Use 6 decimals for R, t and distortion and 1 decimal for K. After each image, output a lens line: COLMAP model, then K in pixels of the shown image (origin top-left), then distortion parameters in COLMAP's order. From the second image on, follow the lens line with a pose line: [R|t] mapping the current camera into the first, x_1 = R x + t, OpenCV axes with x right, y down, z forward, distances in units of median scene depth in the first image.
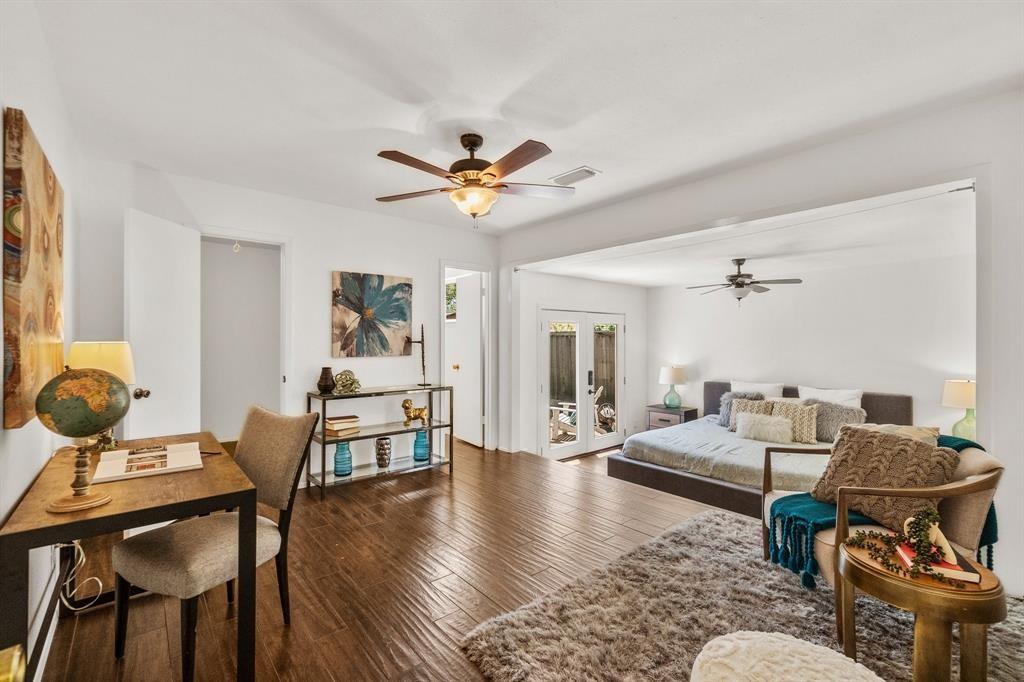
lens RADIAL K [[439.9, 0, 513.7], [0, 439.9, 342.5], [0, 0, 1]] dist [-0.002608, 0.000049]
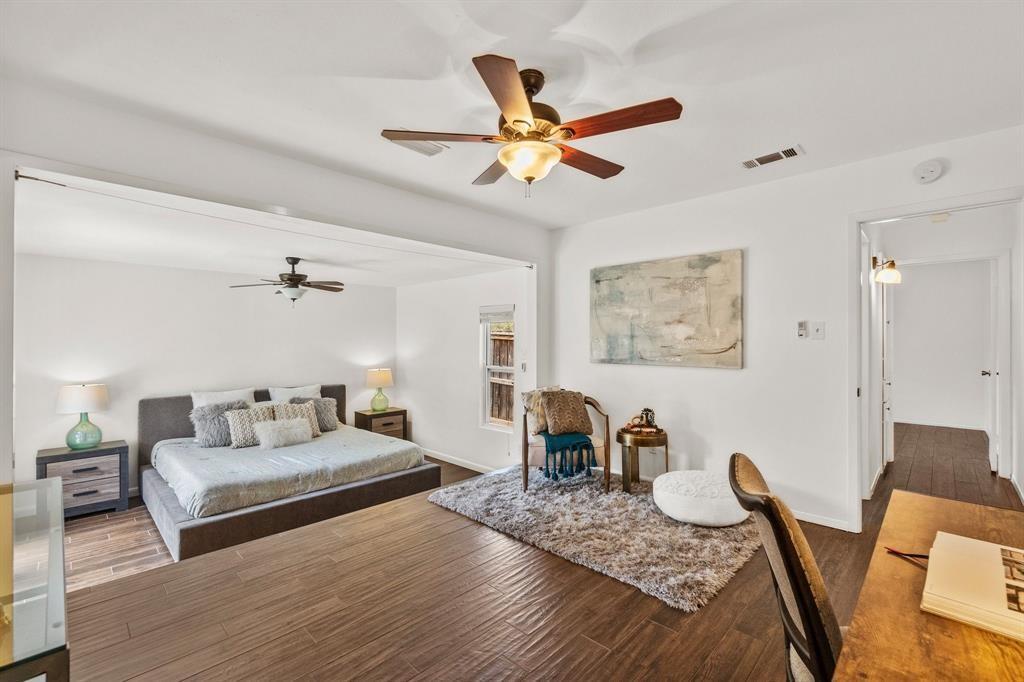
lens RADIAL K [[439.9, 0, 513.7], [0, 439.9, 342.5], [0, 0, 1]] dist [-0.002608, 0.000049]
pose [[-0.088914, 0.003559, 0.996033, -0.474821], [0.006172, 0.999976, -0.003022, -0.000610], [-0.996020, 0.005879, -0.088934, 0.611344]]
